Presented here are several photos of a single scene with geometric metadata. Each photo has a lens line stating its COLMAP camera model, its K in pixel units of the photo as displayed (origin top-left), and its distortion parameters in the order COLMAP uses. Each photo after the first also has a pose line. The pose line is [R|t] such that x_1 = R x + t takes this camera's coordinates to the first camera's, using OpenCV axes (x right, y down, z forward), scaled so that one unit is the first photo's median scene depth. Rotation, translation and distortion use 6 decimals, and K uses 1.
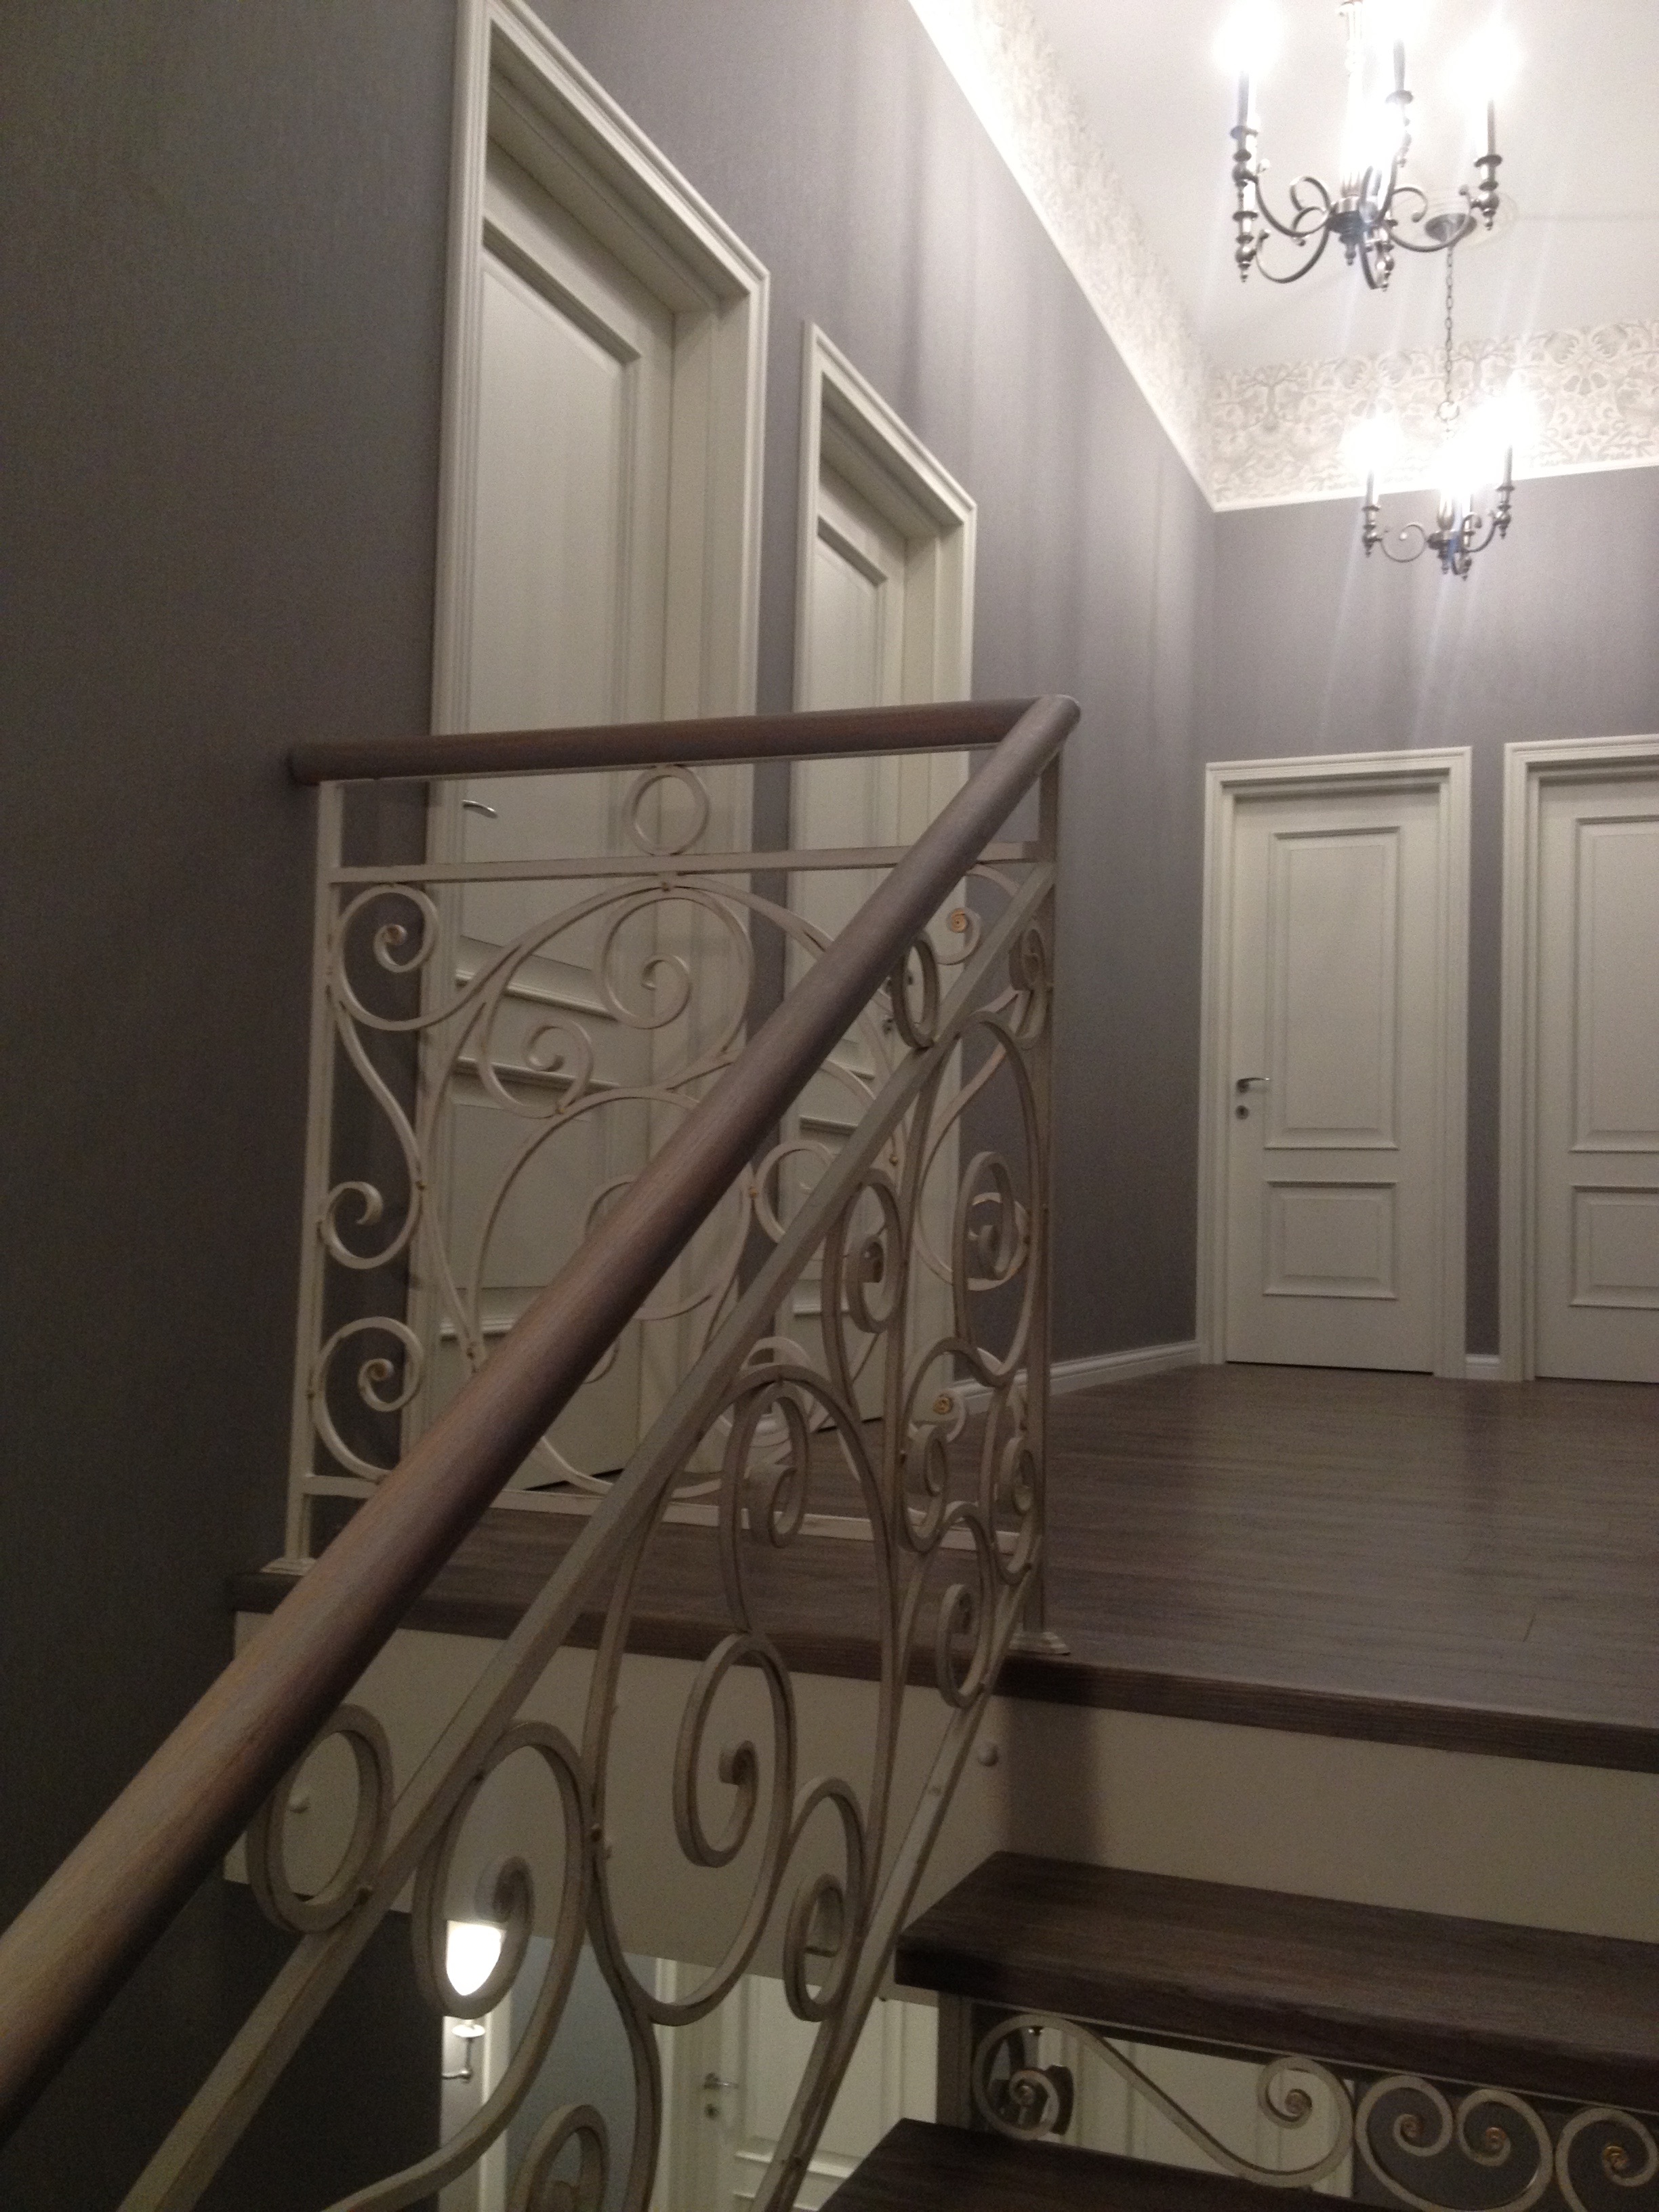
lens RADIAL K [[2077.2, 0, 829.5], [0, 2077.2, 1106.0], [0, 0, 1]] dist [0.116640, -0.257977]
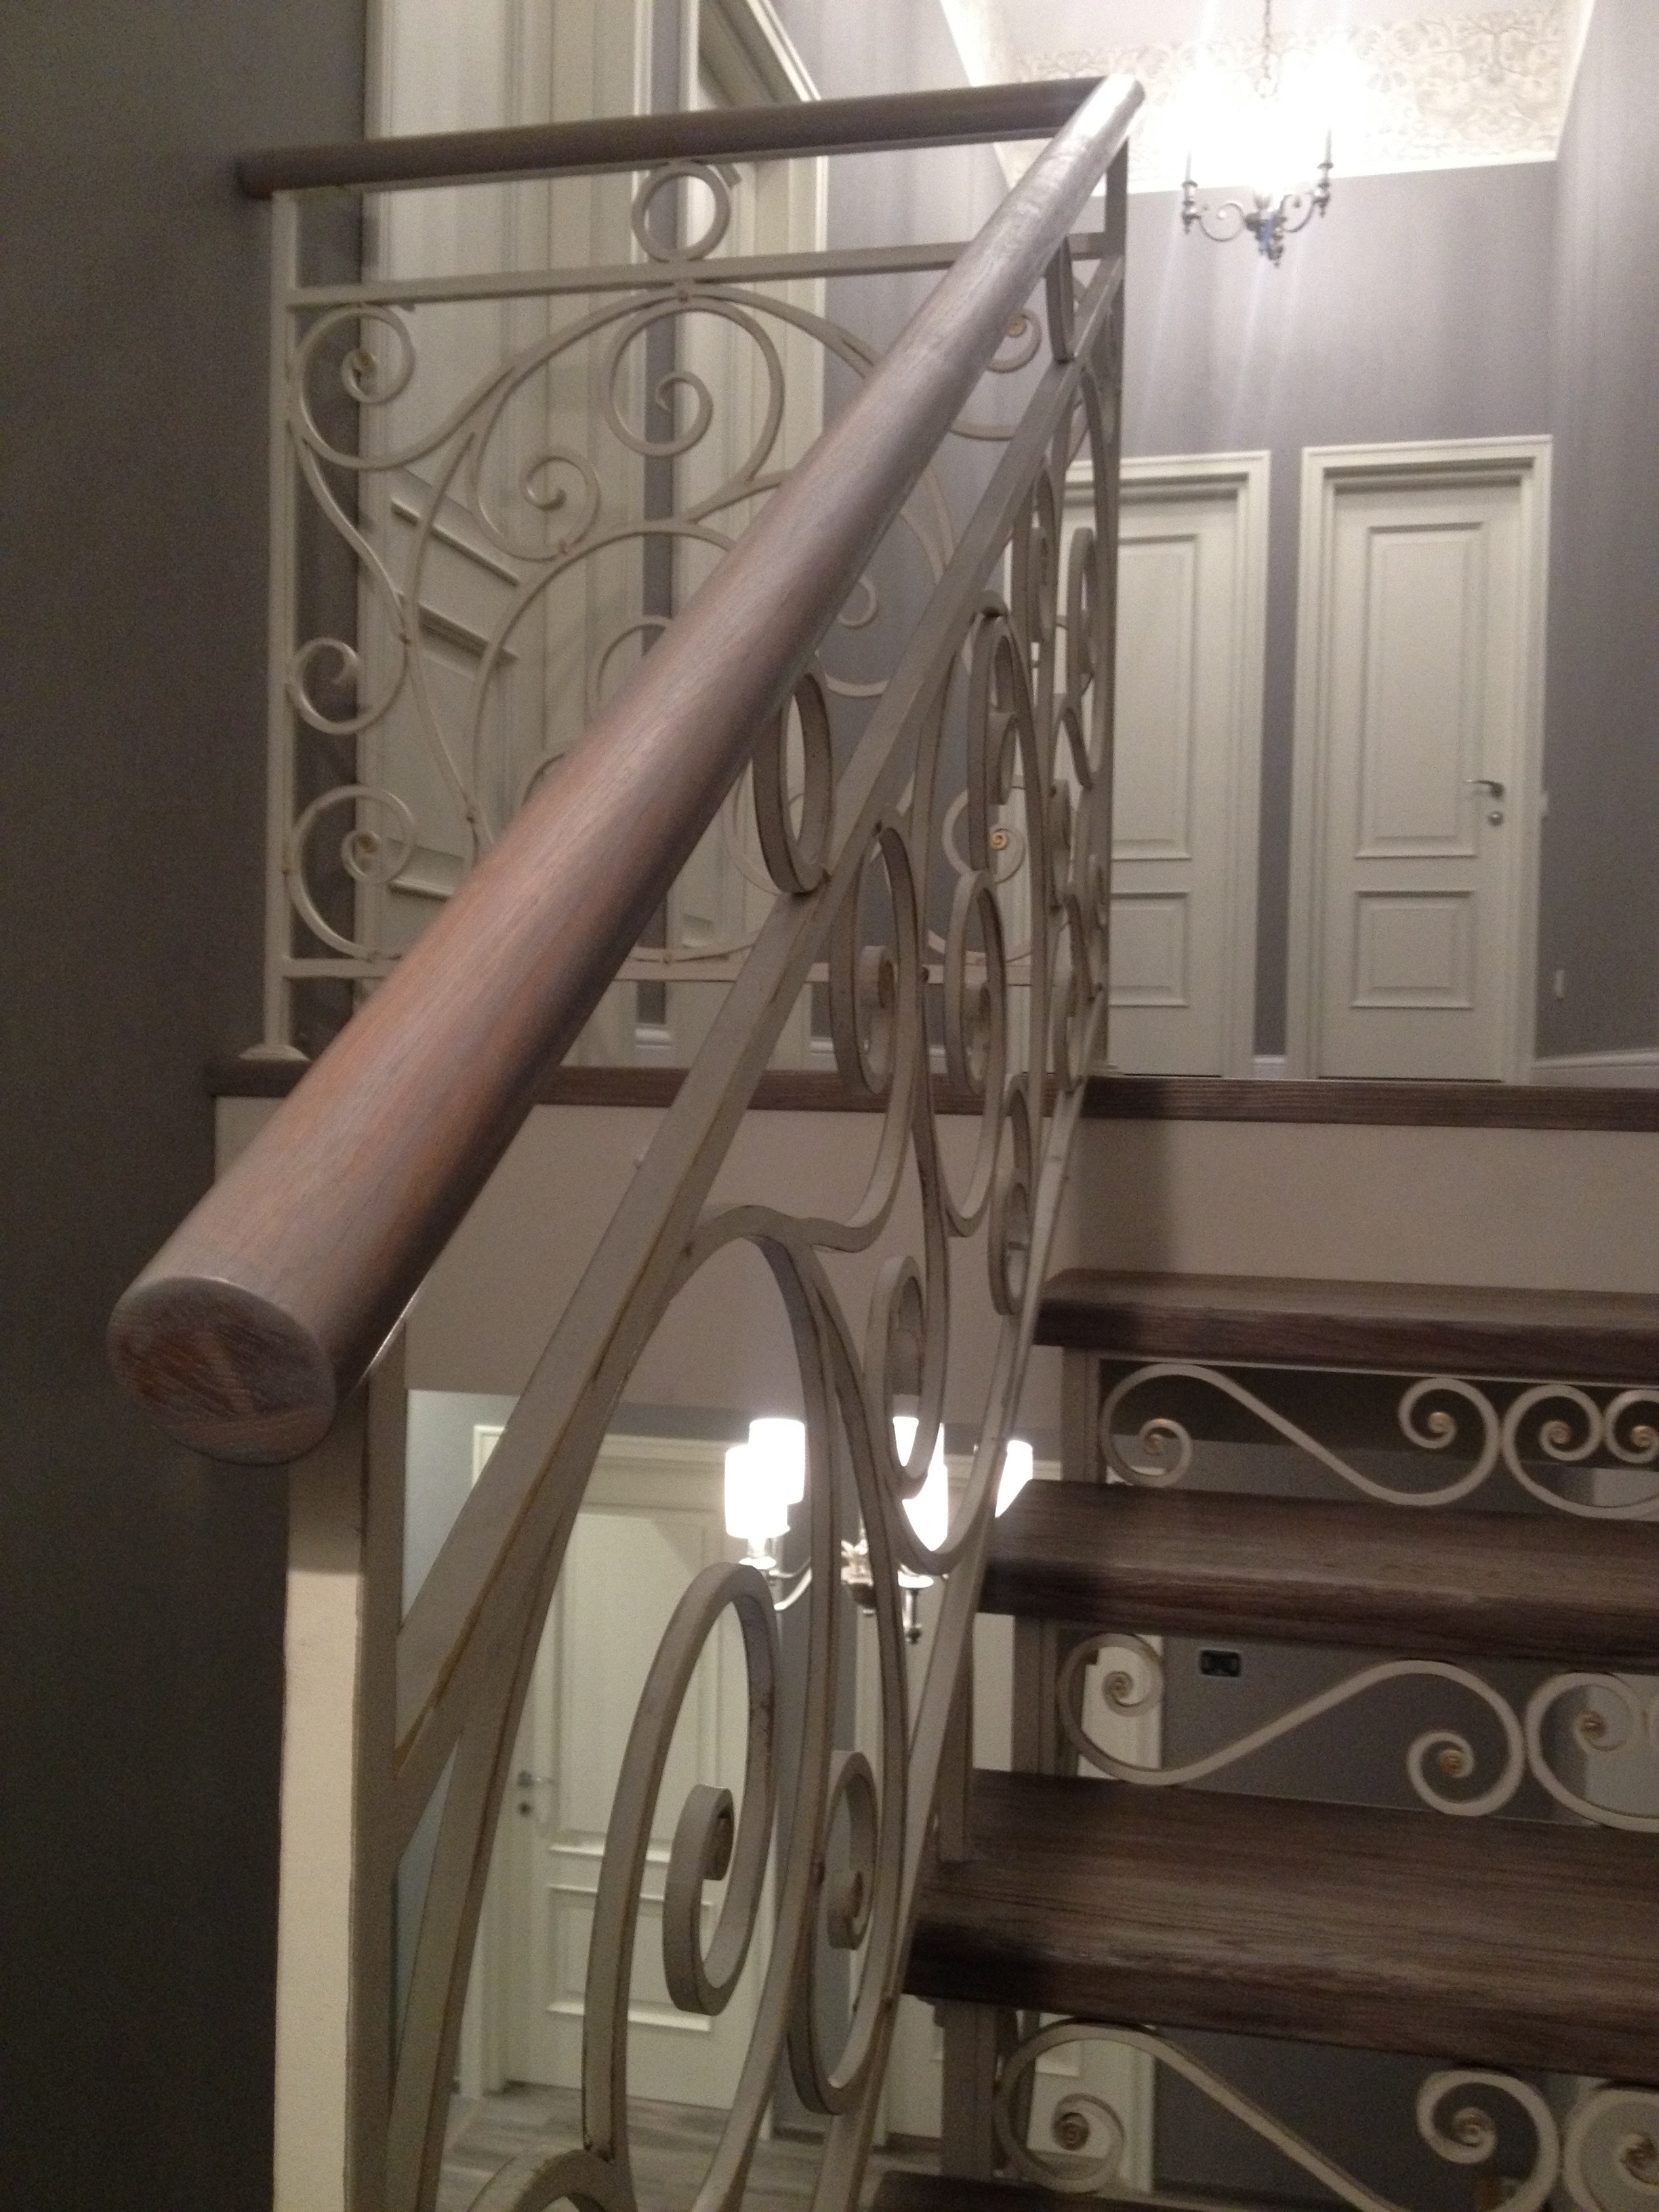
lens RADIAL K [[2073.1, 0, 829.5], [0, 2073.1, 1106.0], [0, 0, 1]] dist [0.128864, -0.260704]
pose [[0.989849, -0.012267, 0.141595, -0.050246], [0.000263, 0.996425, 0.084486, 0.057647], [-0.142125, -0.083591, 0.986313, 0.015363]]
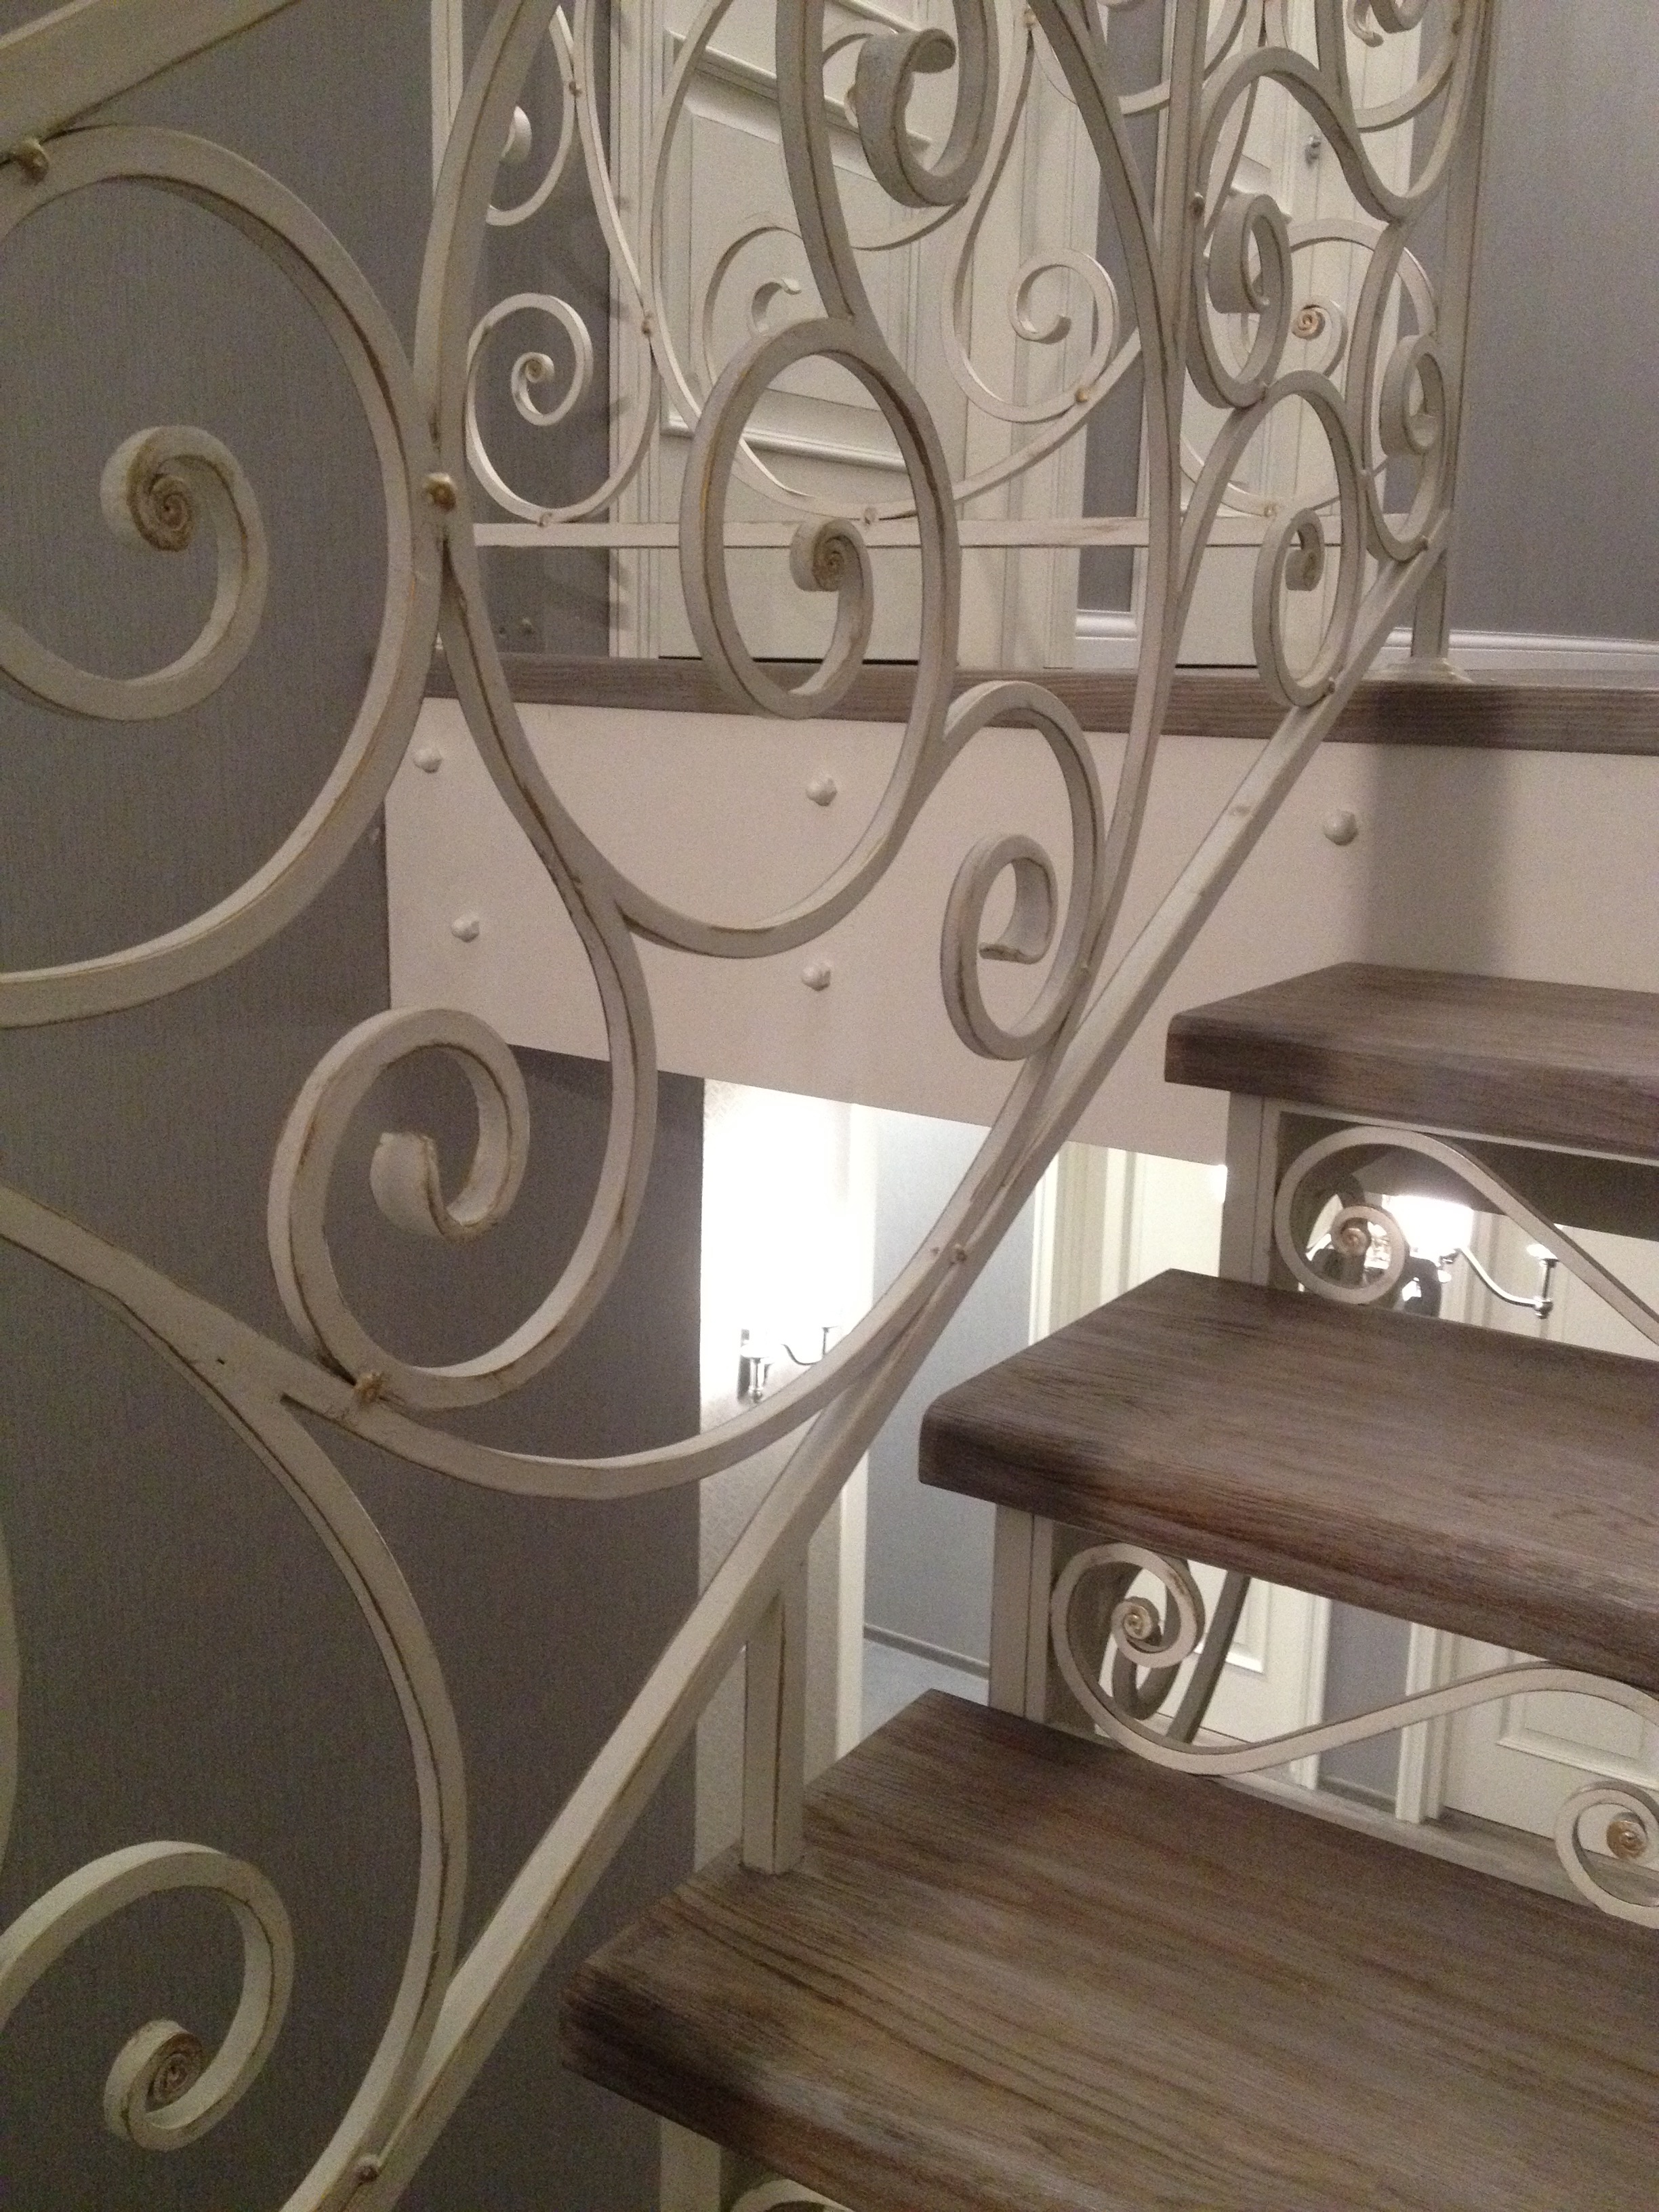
lens RADIAL K [[2073.1, 0, 829.5], [0, 2073.1, 1106.0], [0, 0, 1]] dist [0.128864, -0.260704]
pose [[0.979381, 0.039561, -0.198111, 0.015114], [0.015693, 0.962778, 0.269836, 0.062366], [0.201412, -0.267381, 0.942306, 0.088405]]
